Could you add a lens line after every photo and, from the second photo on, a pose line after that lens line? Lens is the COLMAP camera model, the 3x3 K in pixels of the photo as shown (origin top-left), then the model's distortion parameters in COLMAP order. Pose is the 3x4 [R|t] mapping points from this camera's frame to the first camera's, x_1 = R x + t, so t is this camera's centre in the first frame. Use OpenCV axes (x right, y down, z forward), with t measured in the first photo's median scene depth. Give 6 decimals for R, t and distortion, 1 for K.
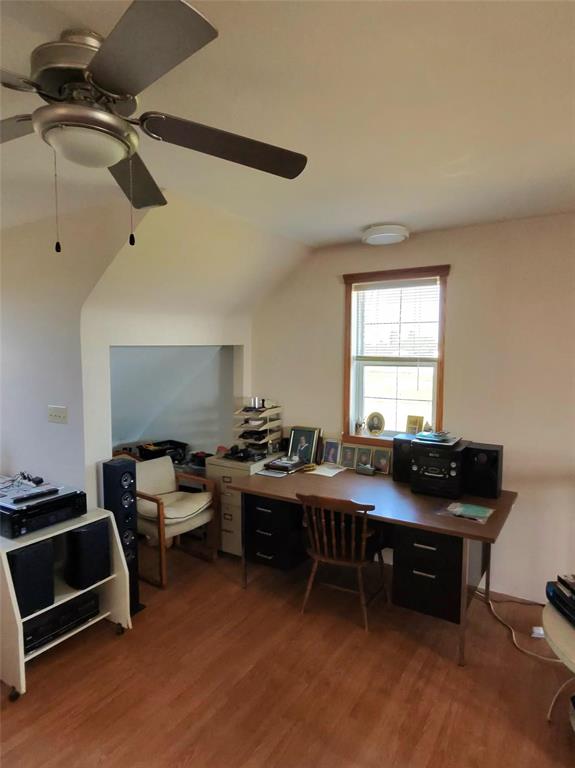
lens RADIAL K [[481.3, 0, 288.0], [0, 481.3, 374.2], [0, 0, 1]] dist [-0.000710, -0.000137]
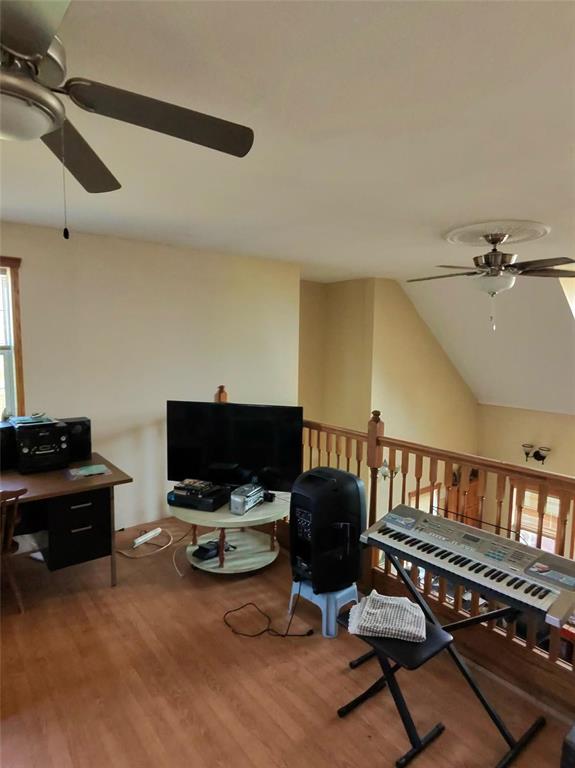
lens RADIAL K [[454.8, 0, 287.0], [0, 454.8, 387.4], [0, 0, 1]] dist [-0.001183, 0.000754]
pose [[0.345020, -0.095619, 0.933712, -0.513469], [0.049639, 0.995264, 0.083581, 0.002424], [-0.937282, 0.017511, 0.348133, 0.126887]]
